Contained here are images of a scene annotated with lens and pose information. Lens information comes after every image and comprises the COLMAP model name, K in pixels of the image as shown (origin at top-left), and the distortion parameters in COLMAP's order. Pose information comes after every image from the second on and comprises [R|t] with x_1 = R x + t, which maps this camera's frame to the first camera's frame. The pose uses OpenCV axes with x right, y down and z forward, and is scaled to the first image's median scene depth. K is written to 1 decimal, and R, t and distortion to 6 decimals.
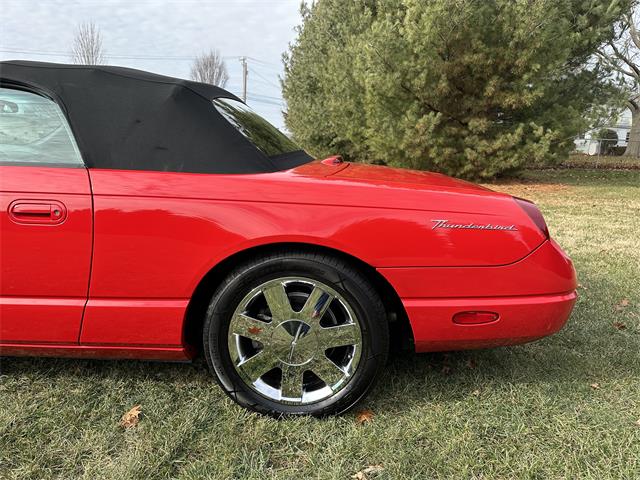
lens RADIAL K [[459.8, 0, 320.0], [0, 459.8, 240.0], [0, 0, 1]] dist [0.000719, -0.011857]
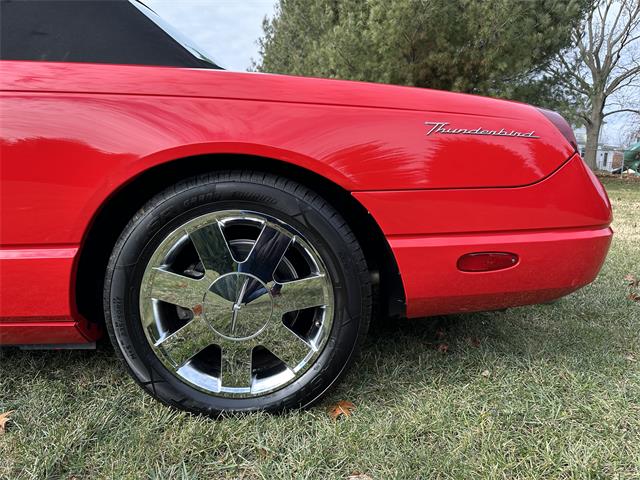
lens RADIAL K [[462.1, 0, 325.2], [0, 462.1, 244.0], [0, 0, 1]] dist [-0.002998, -0.009398]
pose [[0.996563, -0.025926, 0.078676, 0.023818], [0.029121, 0.998785, -0.039743, 0.157452], [-0.077550, 0.041898, 0.996108, 0.282023]]
